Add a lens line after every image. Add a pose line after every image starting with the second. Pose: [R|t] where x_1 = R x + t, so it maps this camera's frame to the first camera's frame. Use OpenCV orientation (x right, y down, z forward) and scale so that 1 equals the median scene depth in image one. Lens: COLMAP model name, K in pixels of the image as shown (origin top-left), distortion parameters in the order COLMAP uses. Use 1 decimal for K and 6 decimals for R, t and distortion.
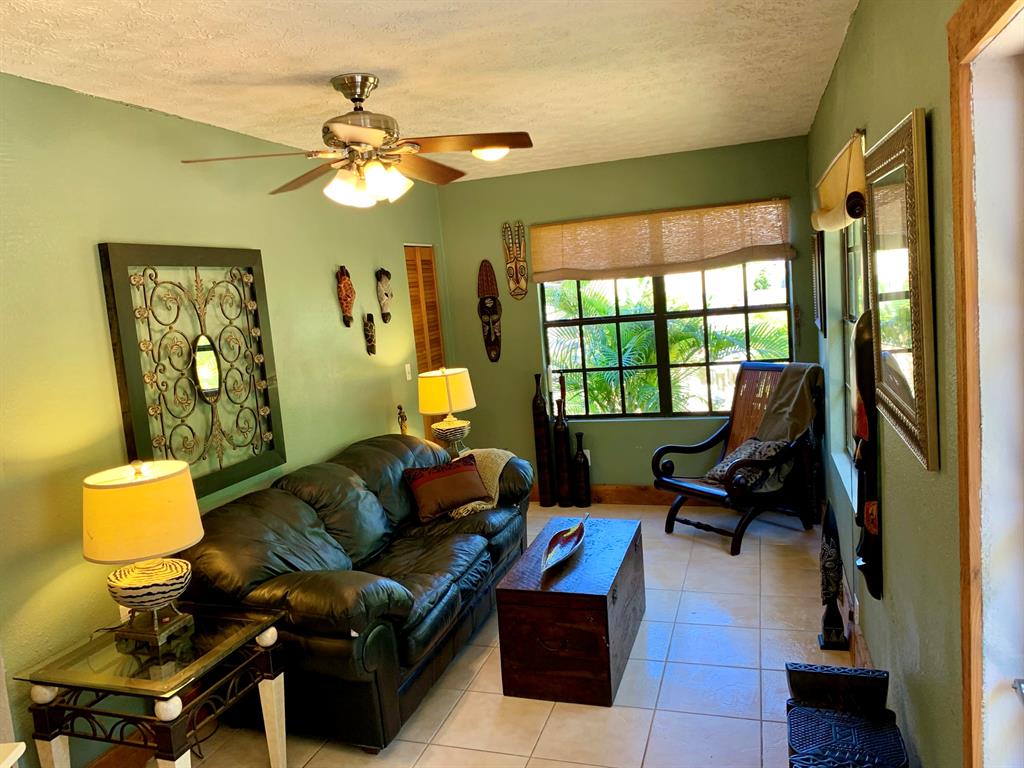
lens RADIAL K [[776.3, 0, 502.0], [0, 776.3, 379.8], [0, 0, 1]] dist [0.044008, -0.060514]
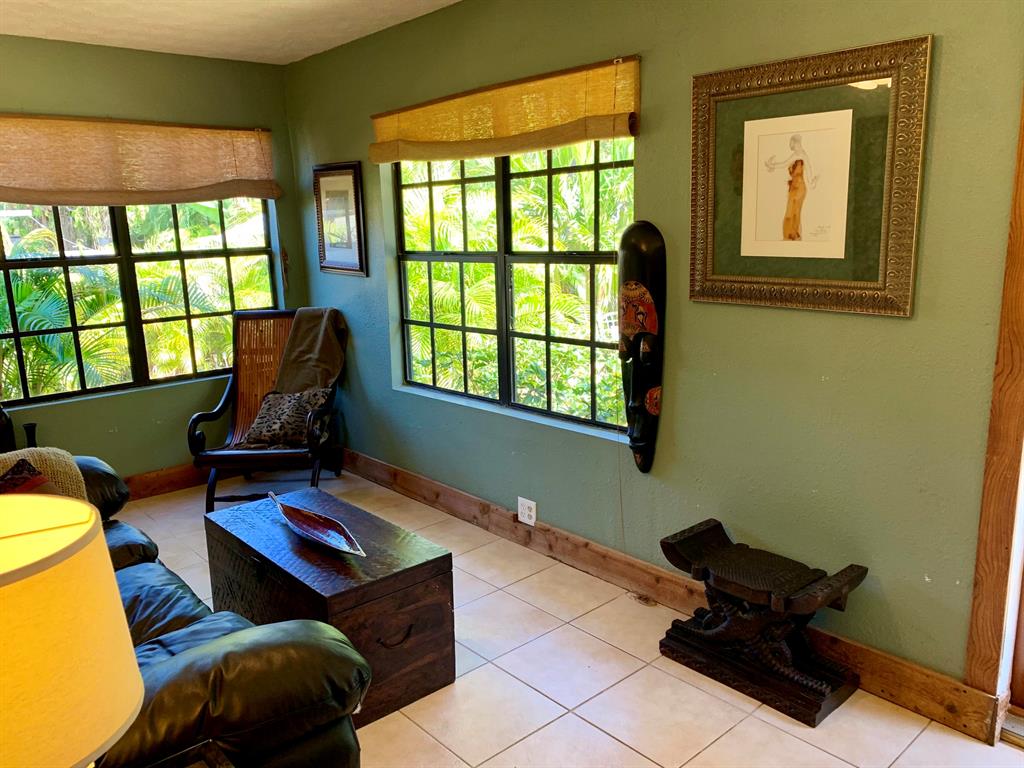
lens RADIAL K [[776.3, 0, 513.5], [0, 776.3, 379.0], [0, 0, 1]] dist [0.044008, -0.060514]
pose [[0.508933, -0.106039, 0.854250, -0.450061], [0.091817, 0.993409, 0.068611, 0.032452], [-0.855895, 0.043516, 0.515315, 0.422670]]
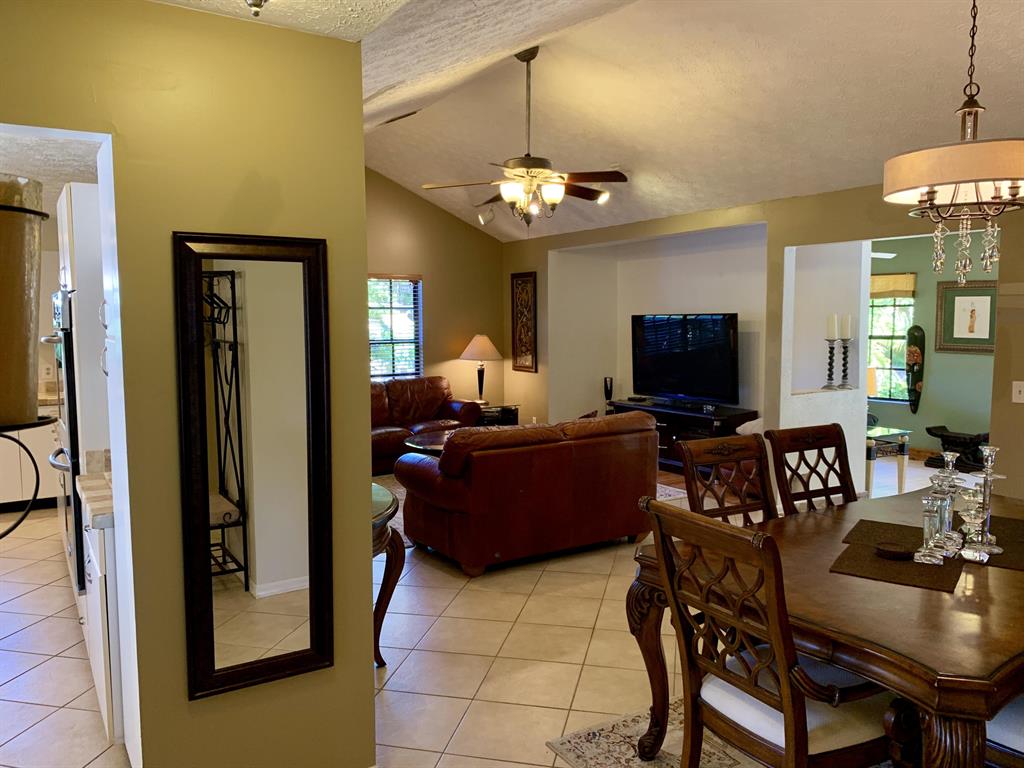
lens RADIAL K [[776.3, 0, 513.3], [0, 776.3, 382.6], [0, 0, 1]] dist [0.044008, -0.060514]
pose [[0.634739, 0.018230, 0.772512, -2.394326], [0.044827, 0.997169, -0.060364, 0.209139], [-0.771426, 0.072945, 0.632125, 0.152461]]
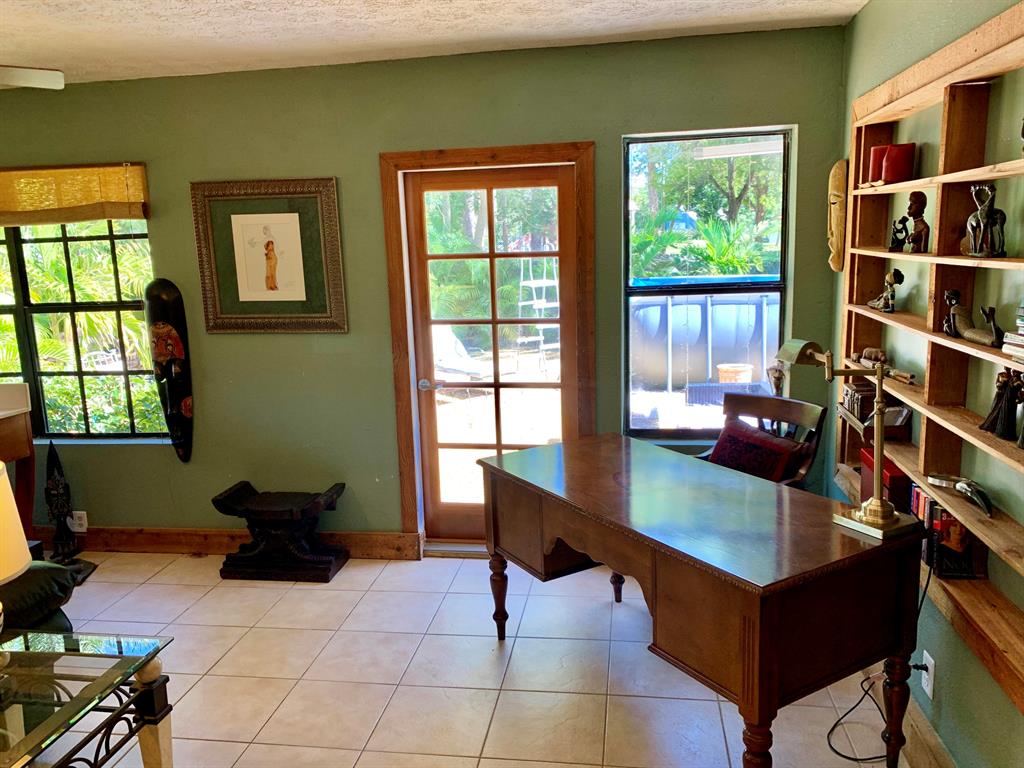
lens RADIAL K [[776.3, 0, 511.9], [0, 776.3, 377.8], [0, 0, 1]] dist [0.044008, -0.060514]
pose [[-0.156311, -0.090881, 0.983518, -0.883394], [0.167161, 0.978960, 0.117027, 0.029180], [-0.973460, 0.182699, -0.137830, 0.407213]]
